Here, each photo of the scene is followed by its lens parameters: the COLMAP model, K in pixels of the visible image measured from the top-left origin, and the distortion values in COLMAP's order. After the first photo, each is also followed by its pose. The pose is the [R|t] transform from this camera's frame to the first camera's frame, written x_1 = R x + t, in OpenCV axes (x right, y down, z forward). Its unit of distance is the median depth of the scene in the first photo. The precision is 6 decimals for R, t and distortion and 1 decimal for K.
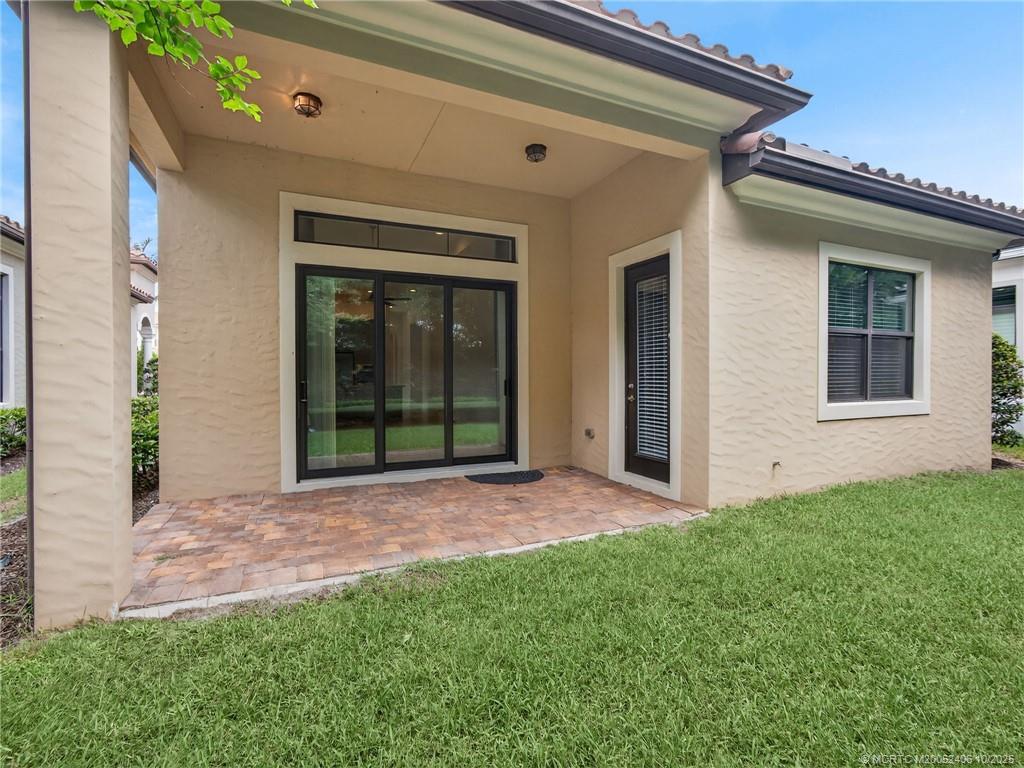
lens RADIAL K [[475.7, 0, 510.1], [0, 475.7, 377.9], [0, 0, 1]] dist [-0.002249, -0.000066]
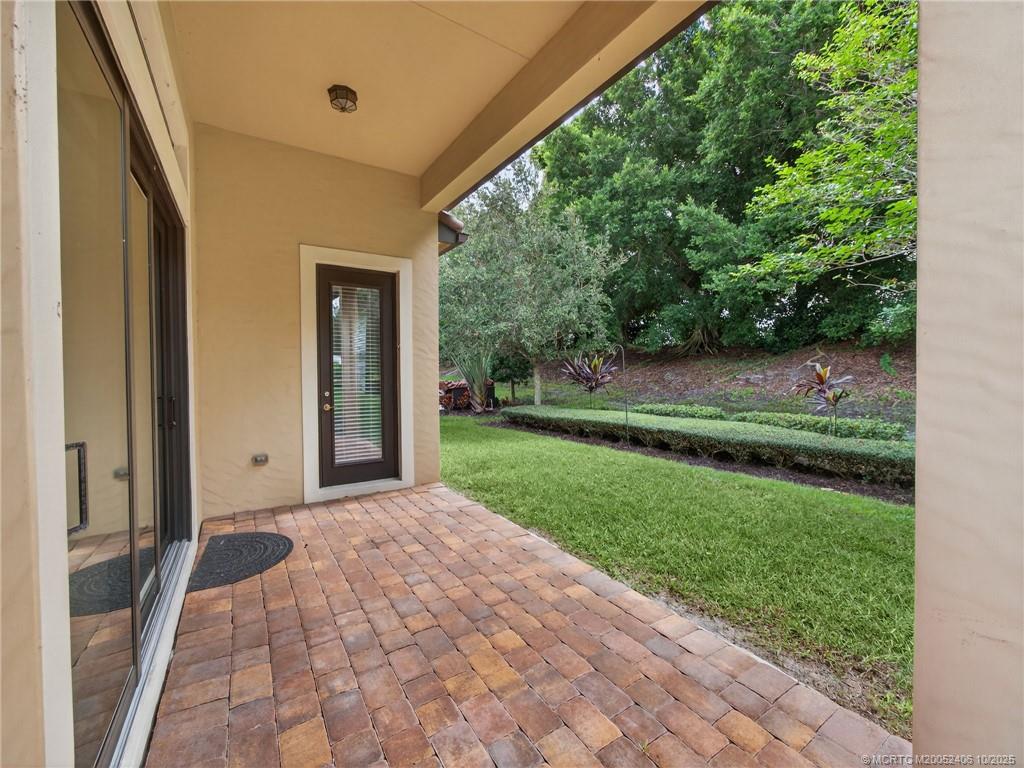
lens RADIAL K [[415.3, 0, 509.4], [0, 415.3, 385.2], [0, 0, 1]] dist [-0.001932, 0.000098]
pose [[-0.155869, -0.026372, 0.987426, -0.785293], [0.007936, 0.999578, 0.027949, -0.025376], [-0.987746, 0.012193, -0.155594, 1.014693]]
